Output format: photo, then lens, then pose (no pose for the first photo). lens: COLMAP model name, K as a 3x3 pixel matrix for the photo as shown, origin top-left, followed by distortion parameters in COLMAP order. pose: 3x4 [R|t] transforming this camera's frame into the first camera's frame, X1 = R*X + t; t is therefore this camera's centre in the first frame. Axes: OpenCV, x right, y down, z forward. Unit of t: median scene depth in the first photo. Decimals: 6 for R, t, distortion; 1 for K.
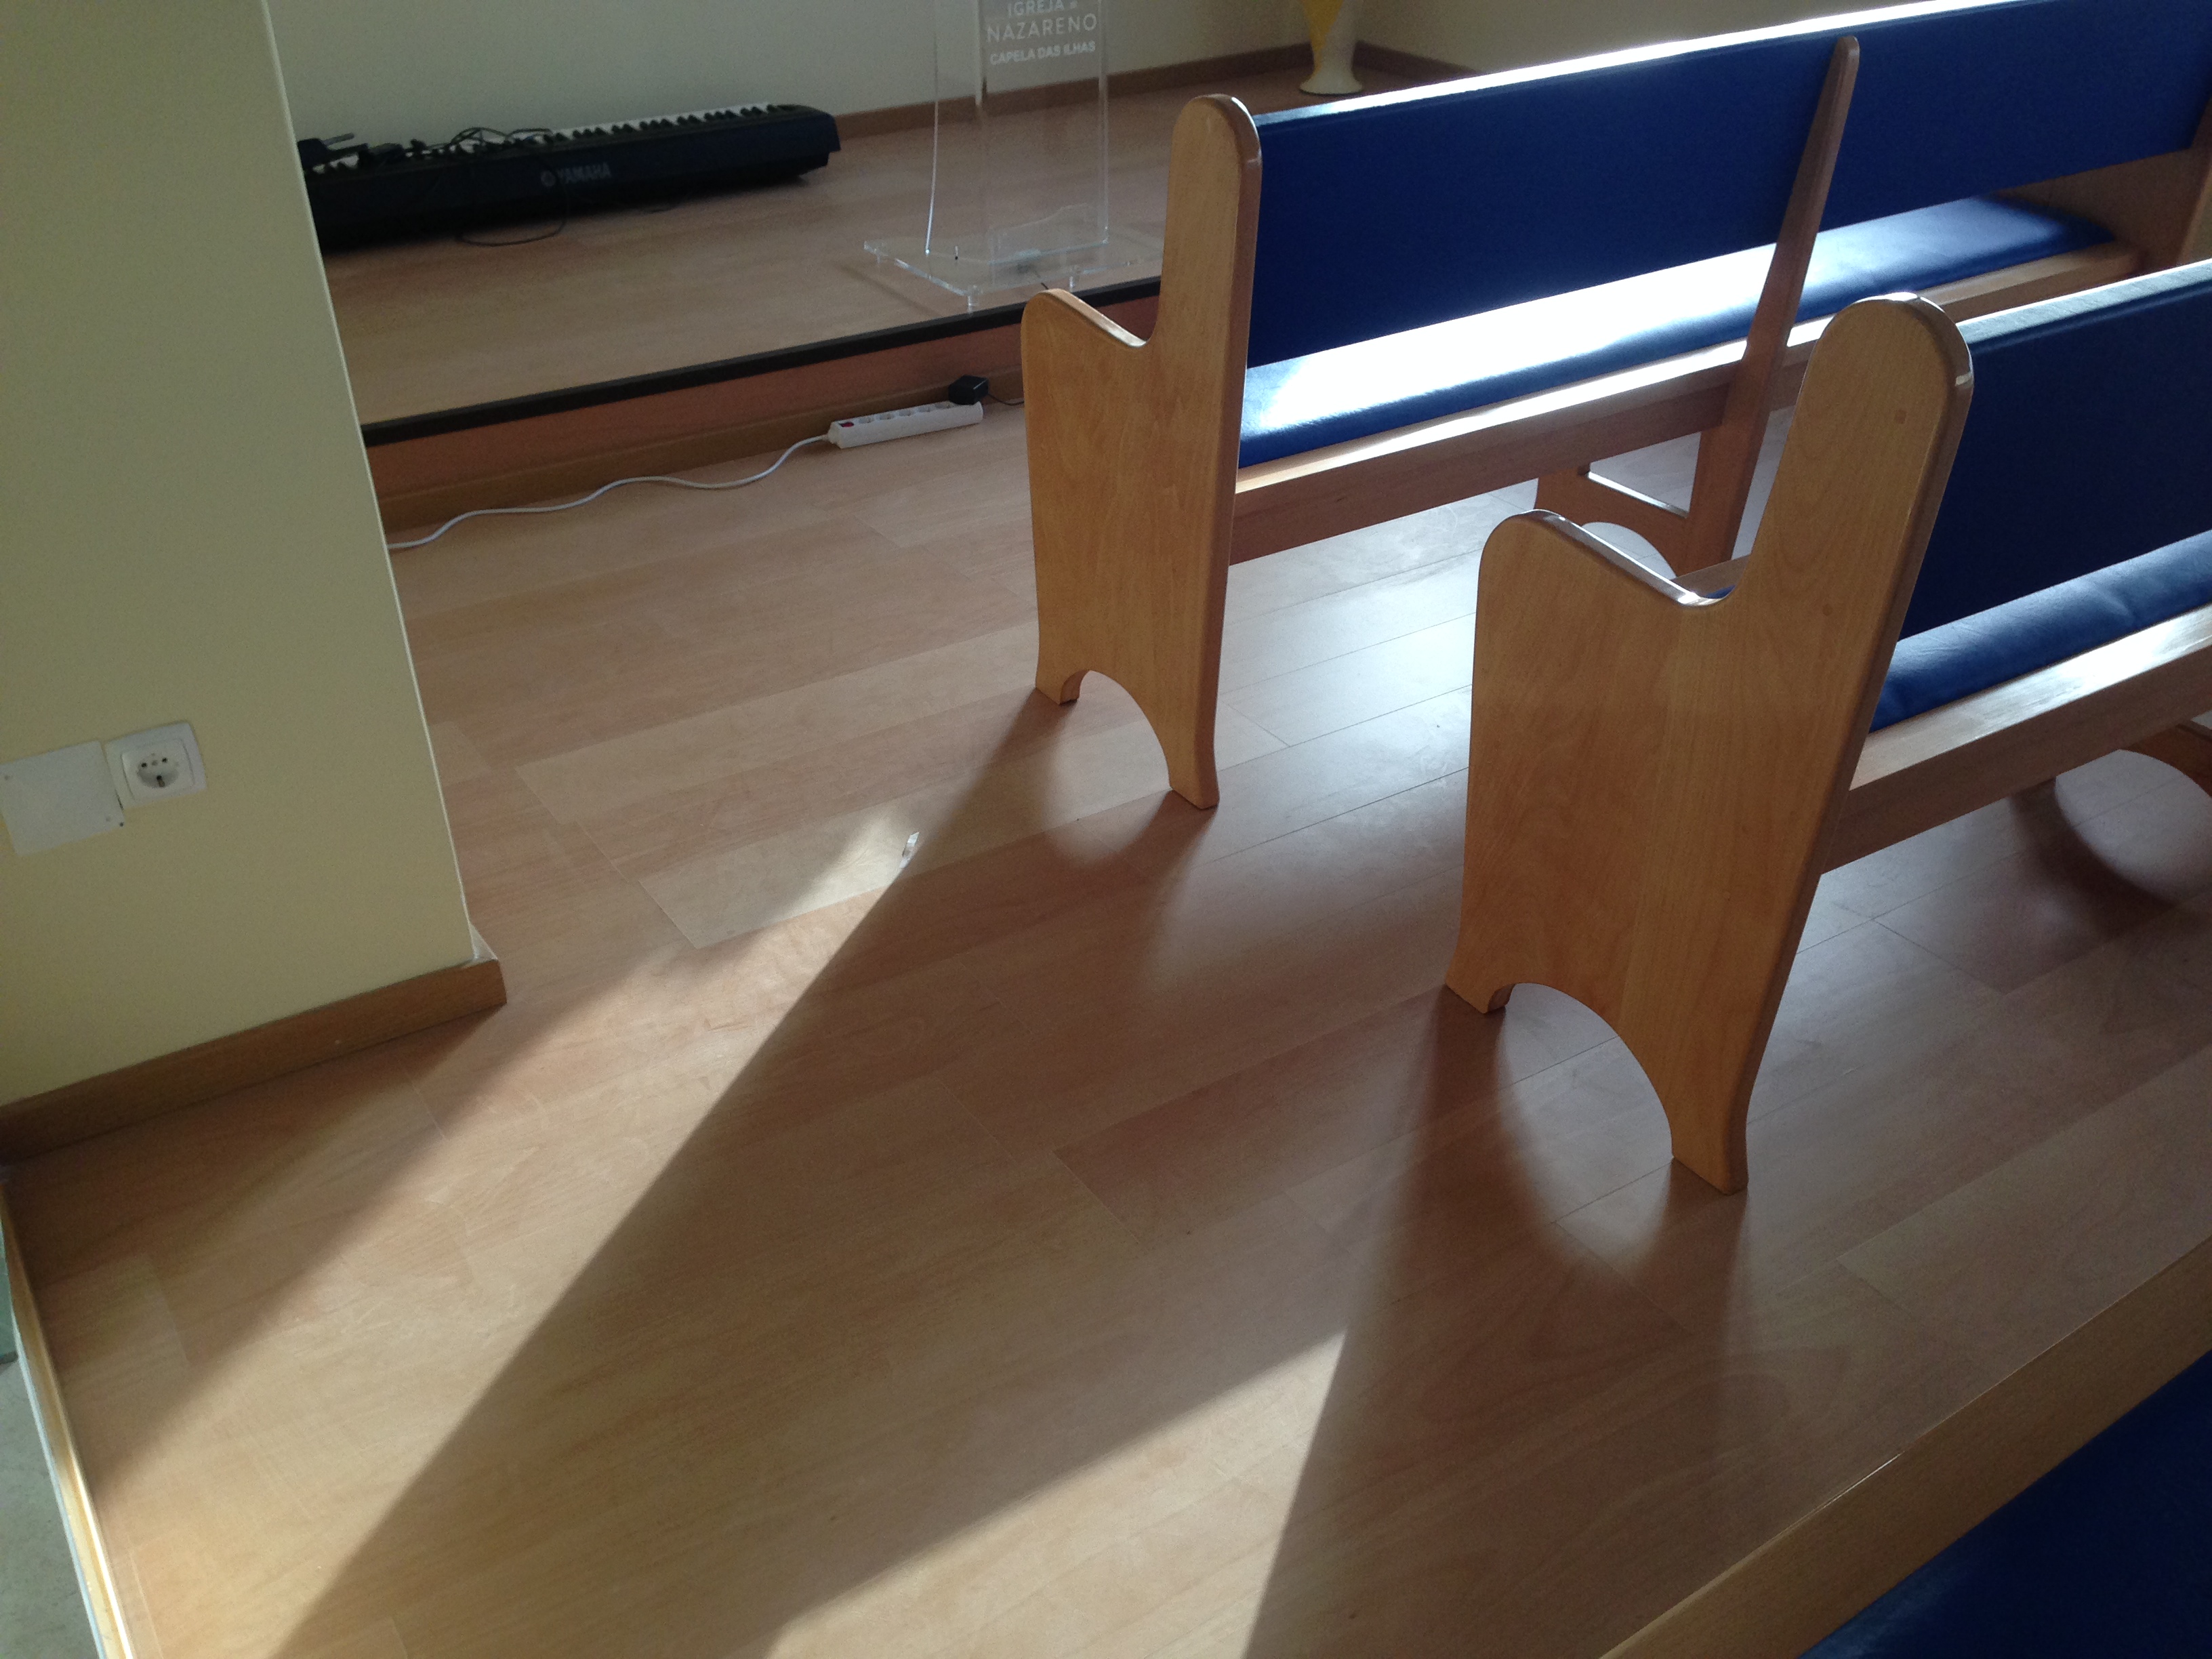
lens RADIAL K [[2125.0, 0, 1068.7], [0, 2125.0, 824.6], [0, 0, 1]] dist [0.048920, -0.172431]
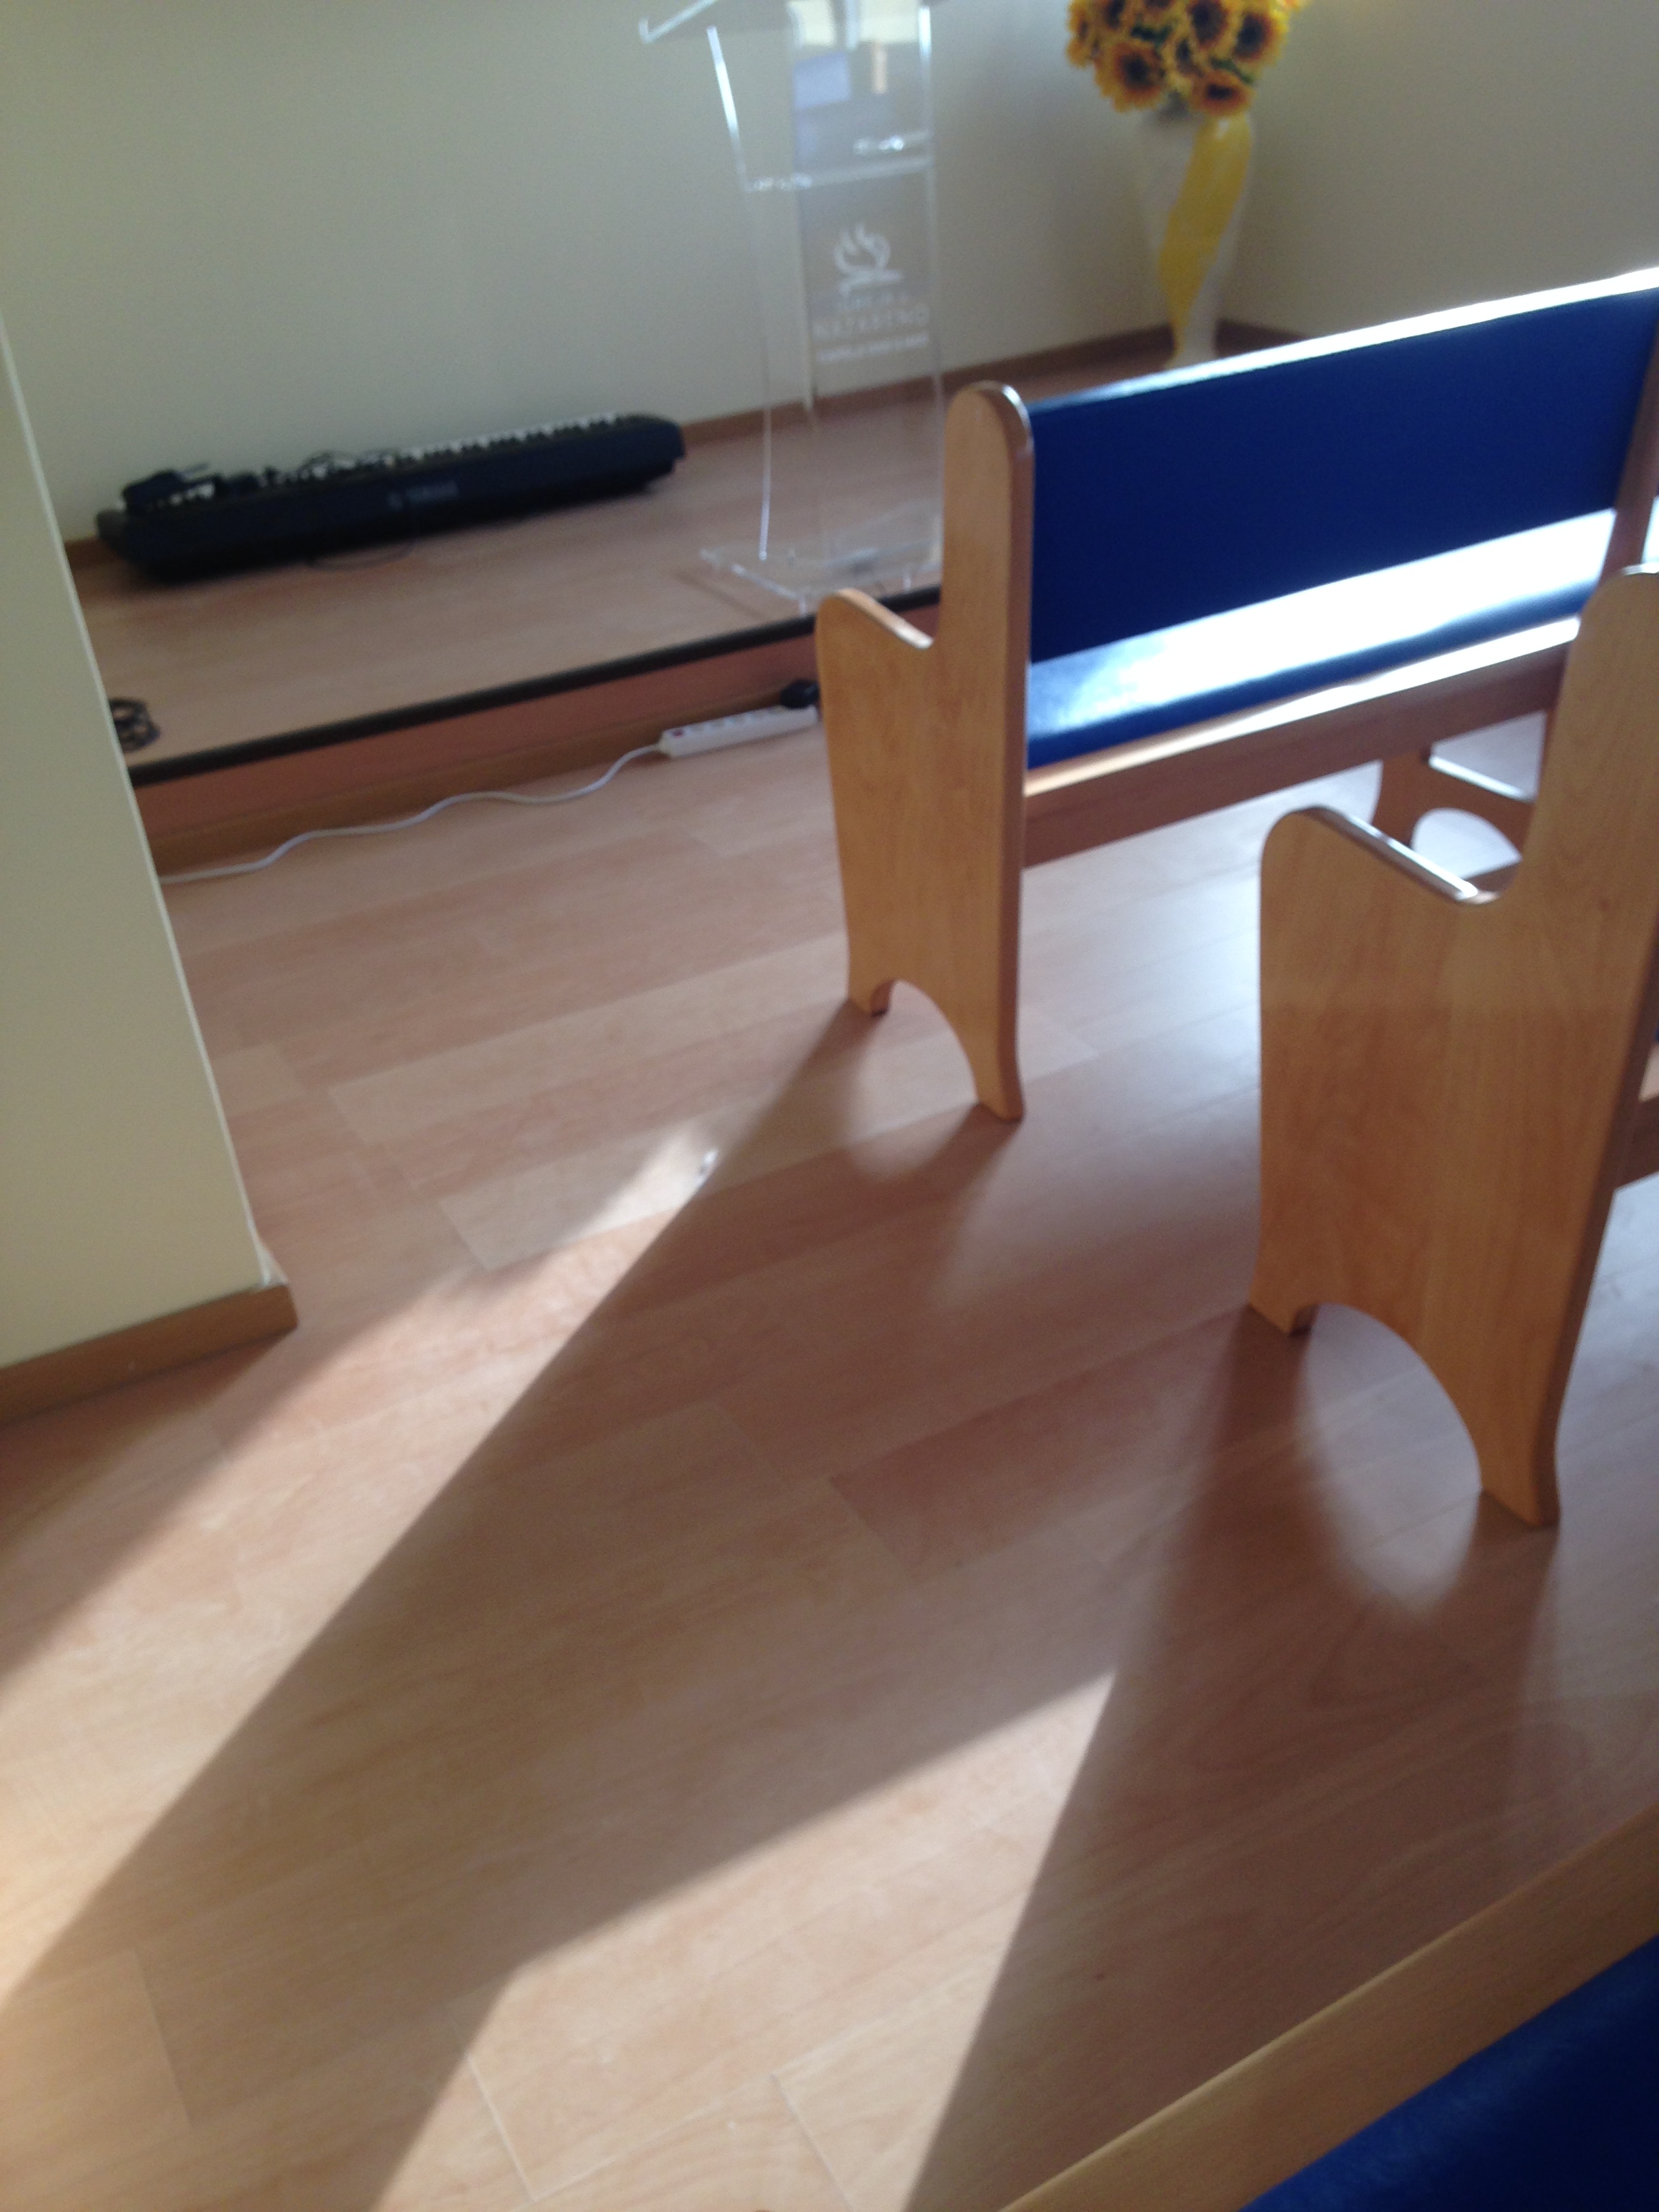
lens RADIAL K [[2125.0, 0, 829.5], [0, 2125.0, 1106.0], [0, 0, 1]] dist [0.048920, -0.172431]
pose [[0.993878, -0.015604, -0.109379, 0.095044], [0.014972, 0.999866, -0.006594, -0.009517], [0.109467, 0.004916, 0.993978, 0.031189]]
